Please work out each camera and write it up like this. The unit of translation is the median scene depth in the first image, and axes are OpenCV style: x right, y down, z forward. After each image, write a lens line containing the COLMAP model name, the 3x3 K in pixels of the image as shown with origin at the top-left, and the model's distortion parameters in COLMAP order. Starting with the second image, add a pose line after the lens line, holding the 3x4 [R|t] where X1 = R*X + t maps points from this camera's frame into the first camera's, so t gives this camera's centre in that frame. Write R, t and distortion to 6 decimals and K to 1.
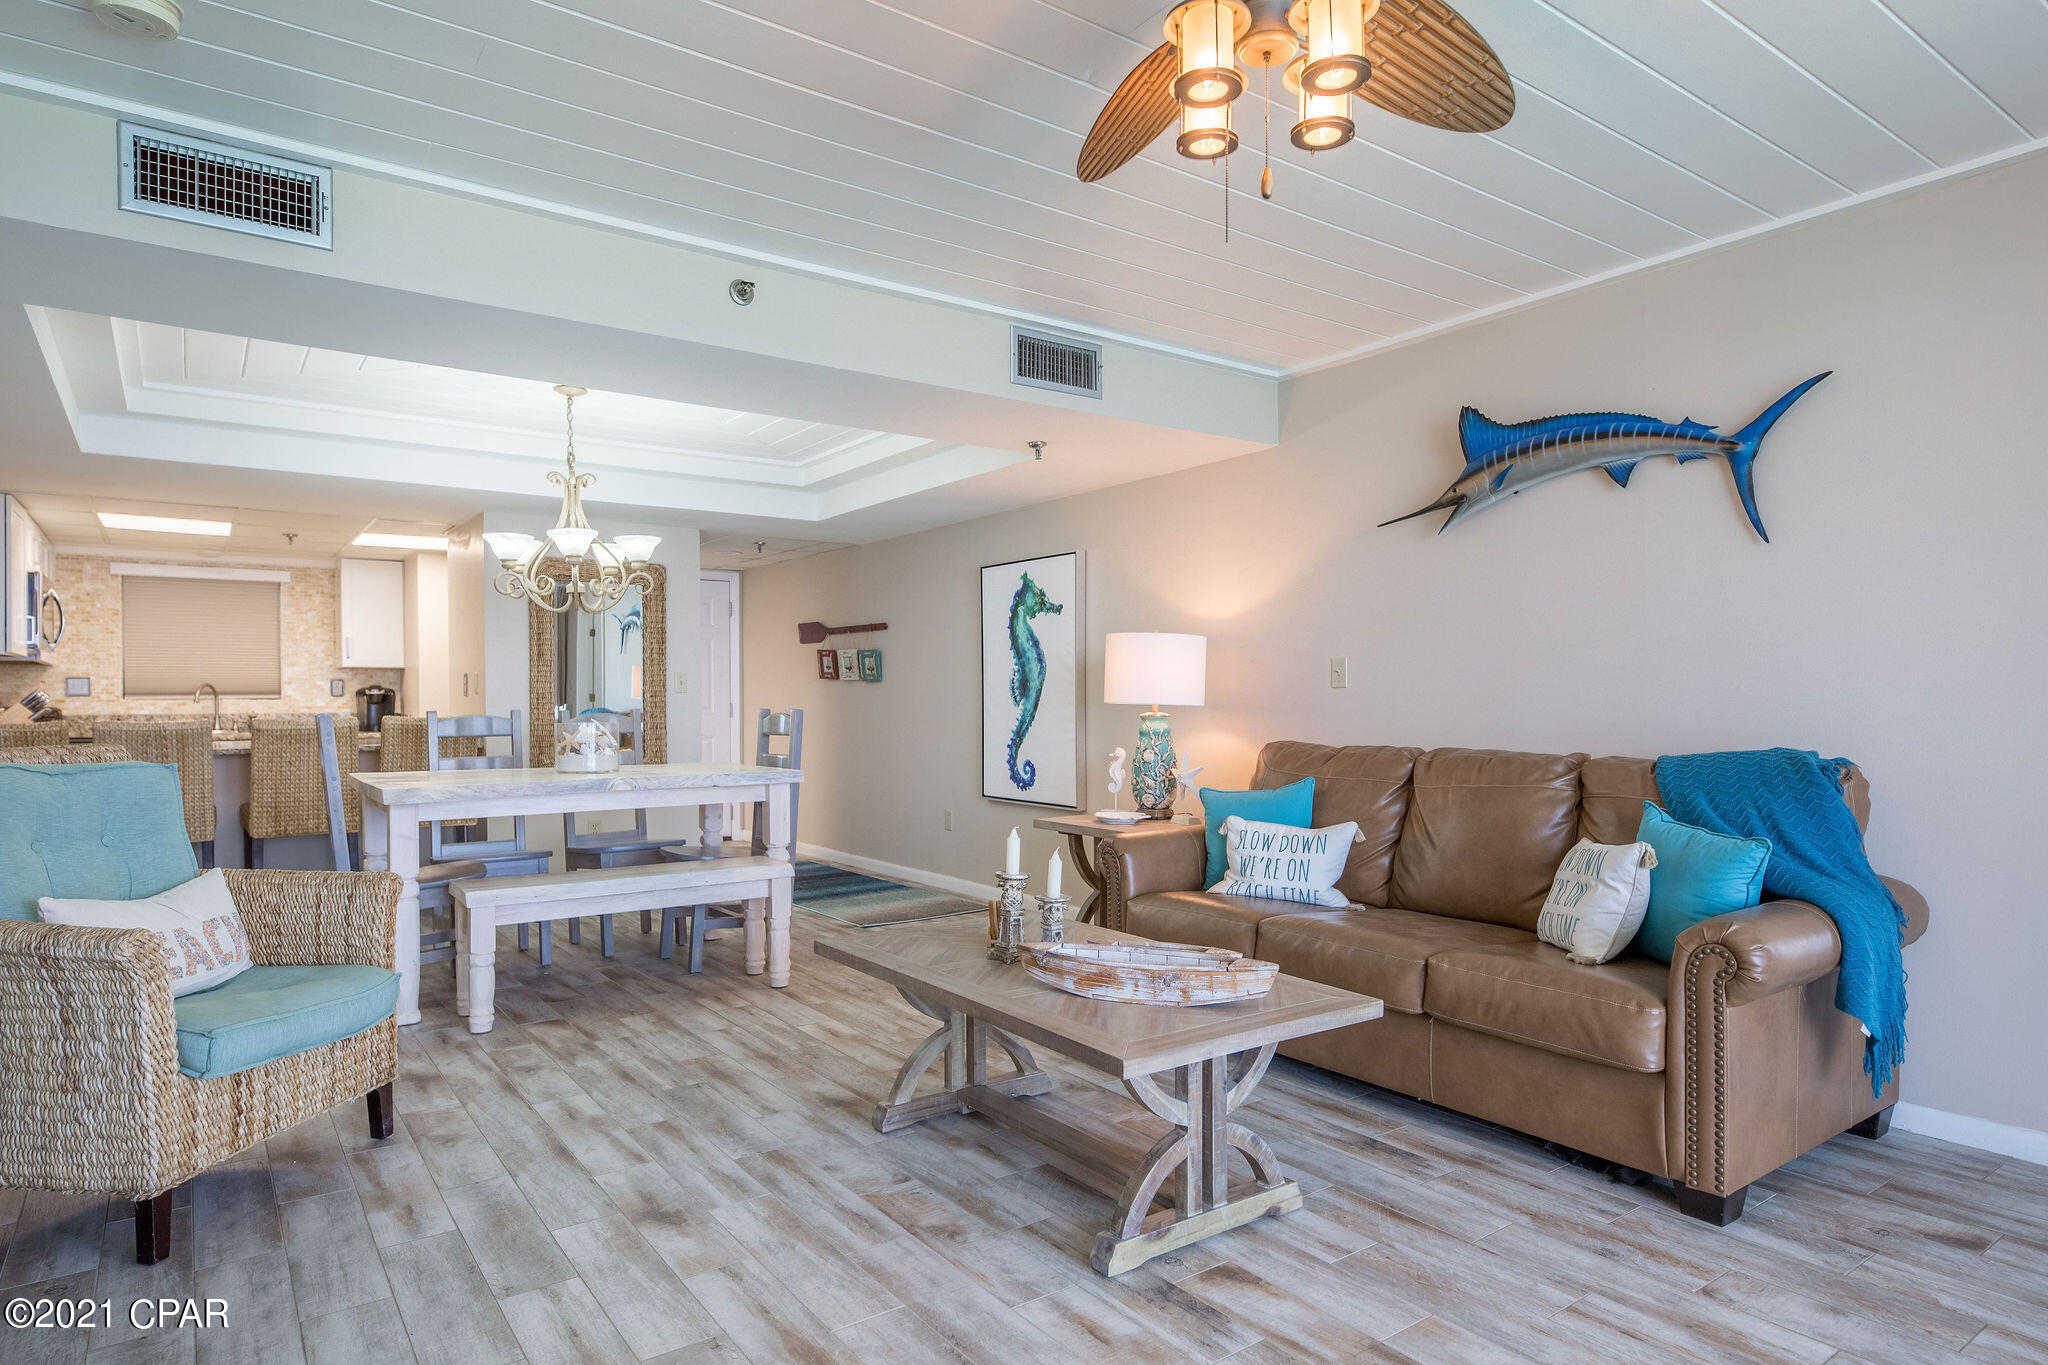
lens RADIAL K [[1175.7, 0, 1018.2], [0, 1175.7, 707.4], [0, 0, 1]] dist [0.006614, 0.000228]
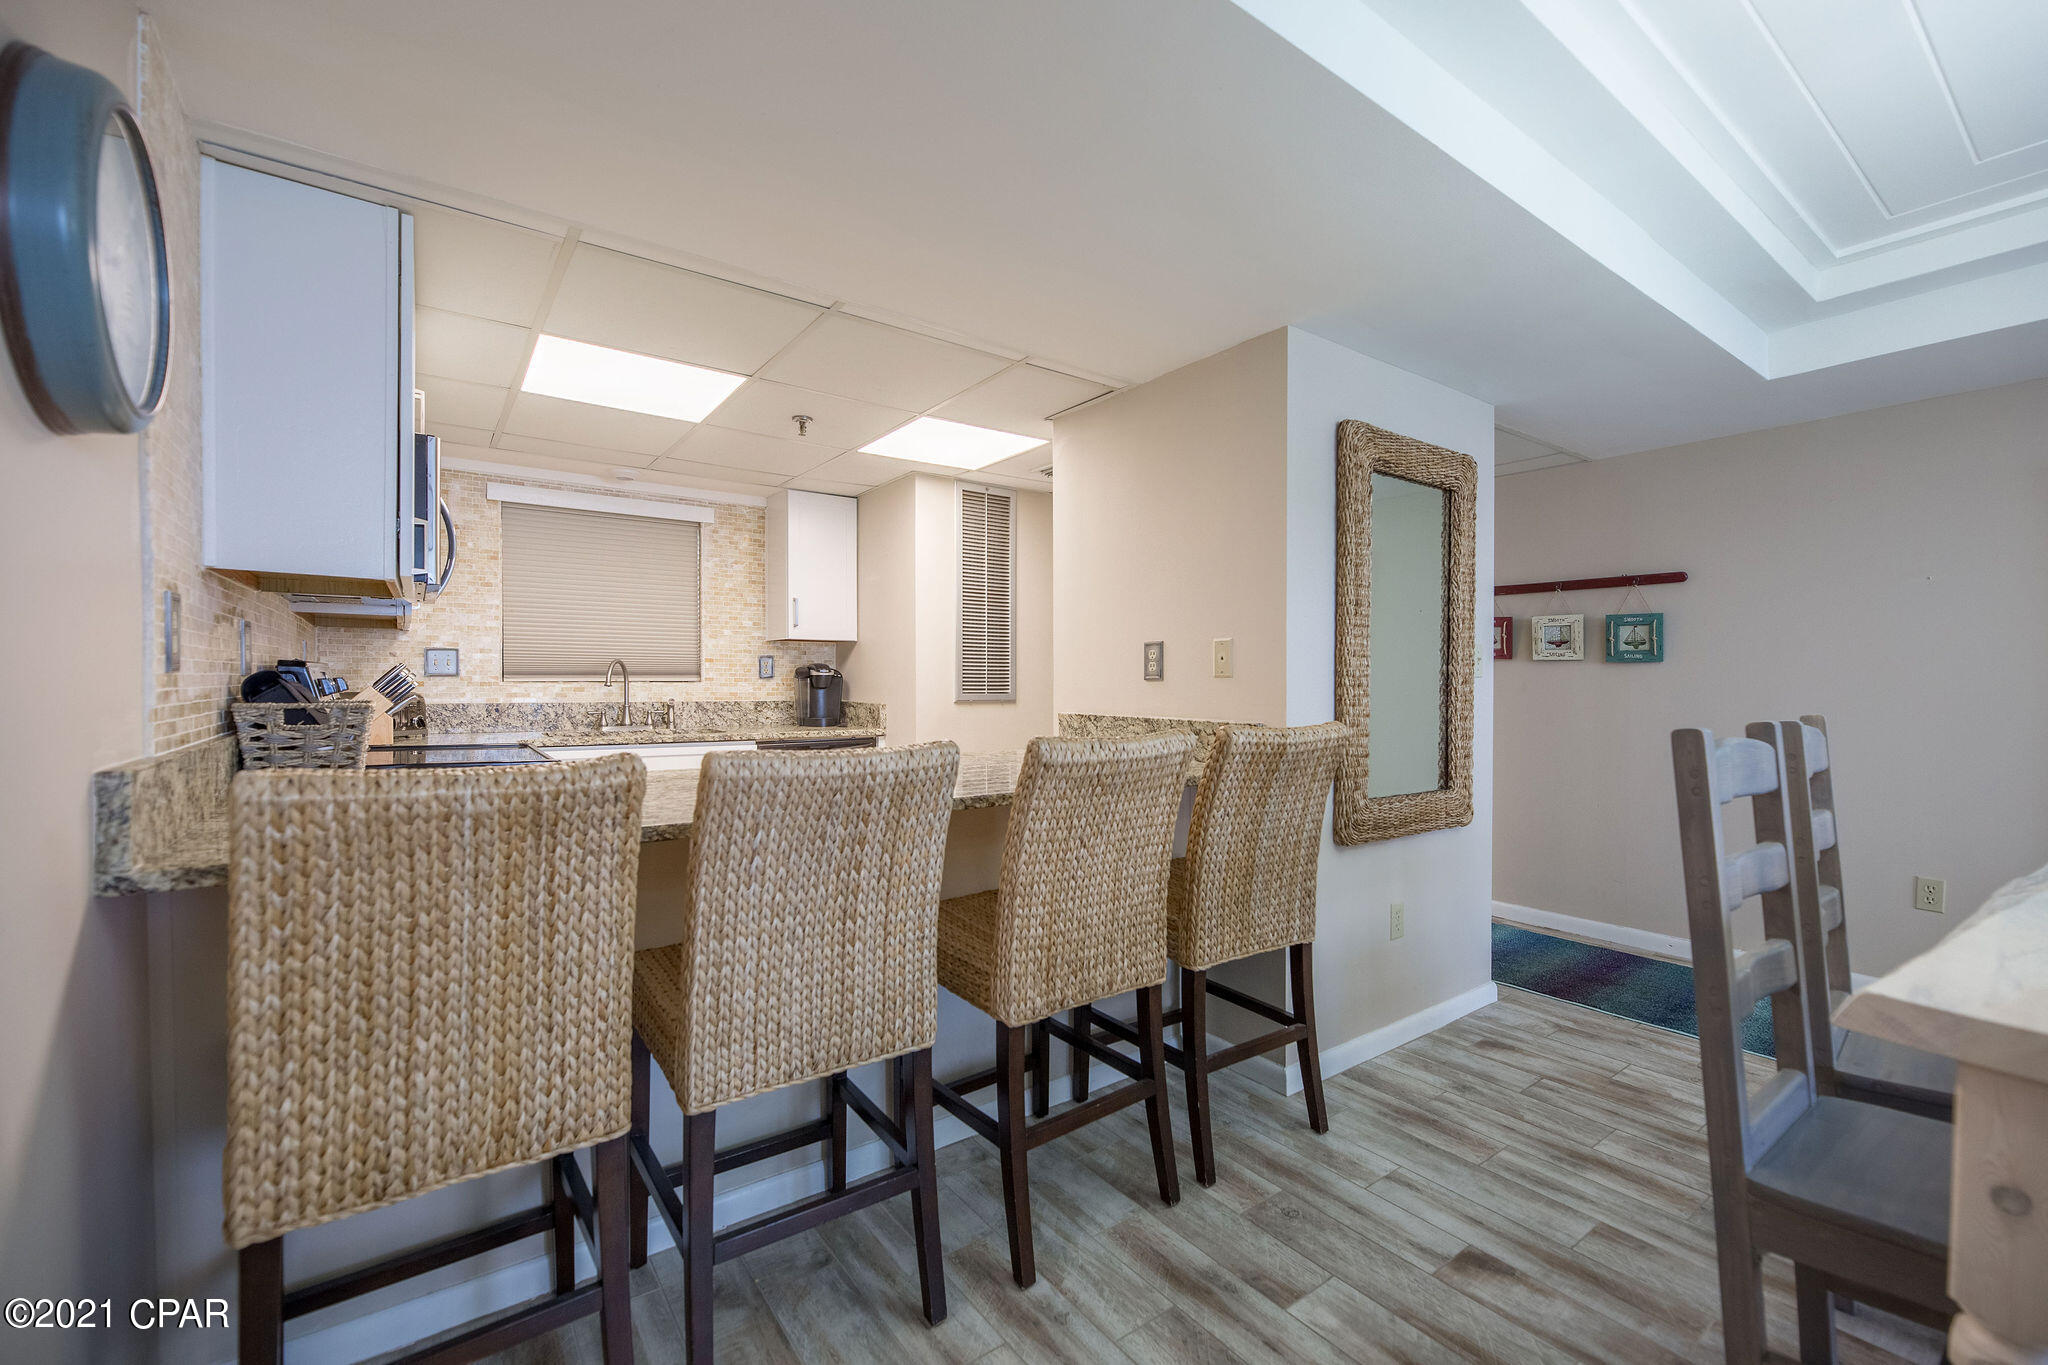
lens RADIAL K [[866.9, 0, 1028.6], [0, 866.9, 695.2], [0, 0, 1]] dist [0.000583, -0.000810]
pose [[0.999977, 0.006606, 0.001389, -0.571248], [-0.006616, 0.999952, 0.007221, -0.005626], [-0.001341, -0.007230, 0.999973, 0.622036]]
